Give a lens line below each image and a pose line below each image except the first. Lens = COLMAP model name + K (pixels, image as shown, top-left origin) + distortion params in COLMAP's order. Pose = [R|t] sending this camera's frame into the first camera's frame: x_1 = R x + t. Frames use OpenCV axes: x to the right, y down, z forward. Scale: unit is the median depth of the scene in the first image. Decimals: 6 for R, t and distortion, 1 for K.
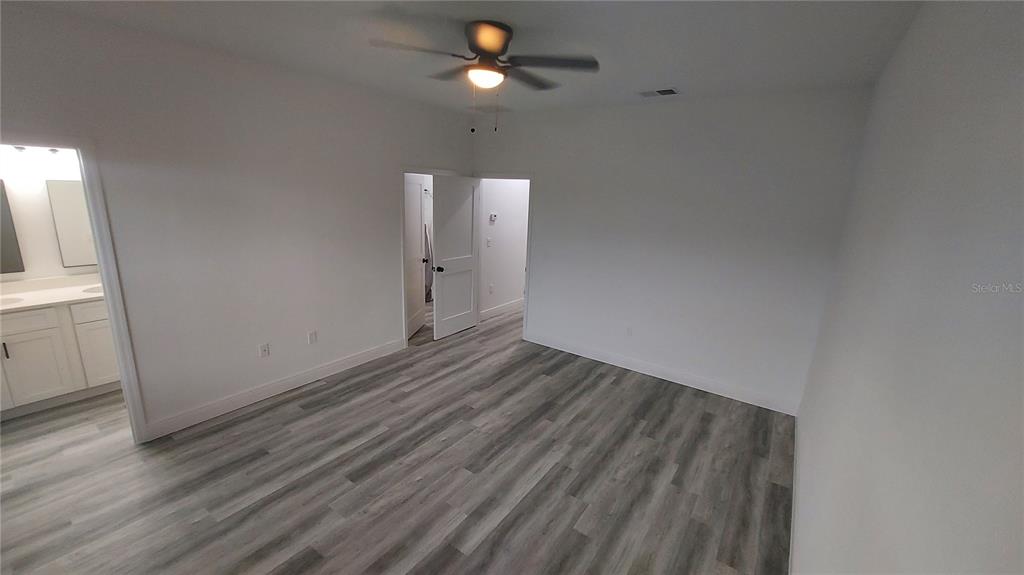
lens RADIAL K [[408.6, 0, 520.7], [0, 408.6, 291.0], [0, 0, 1]] dist [-0.014482, -0.000319]
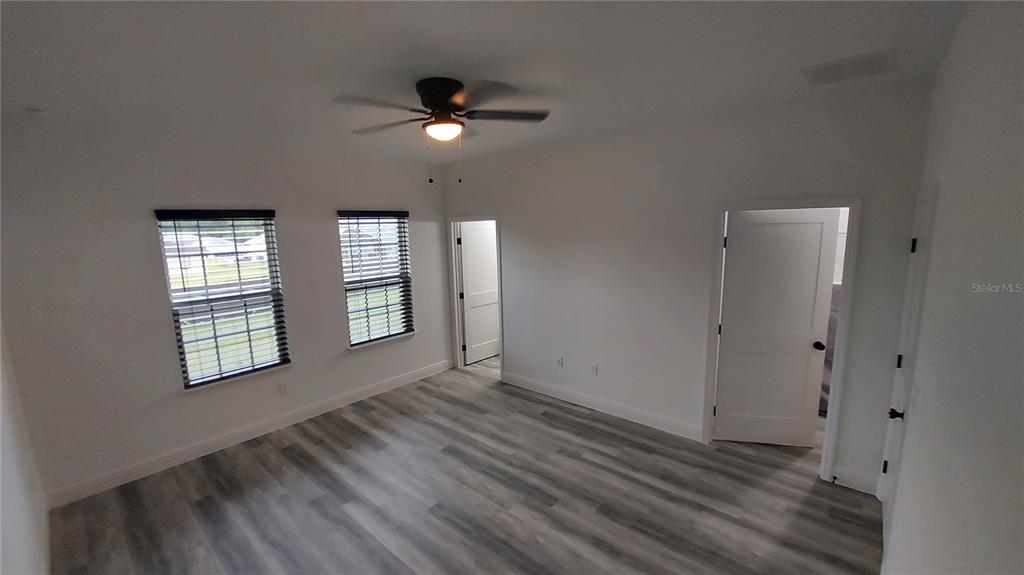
lens RADIAL K [[408.6, 0, 512.2], [0, 408.6, 289.0], [0, 0, 1]] dist [-0.014482, -0.000319]
pose [[-0.122843, 0.109345, -0.986384, 0.682015], [-0.215440, 0.967272, 0.134057, -0.231343], [0.968760, 0.228975, -0.095265, 0.977714]]
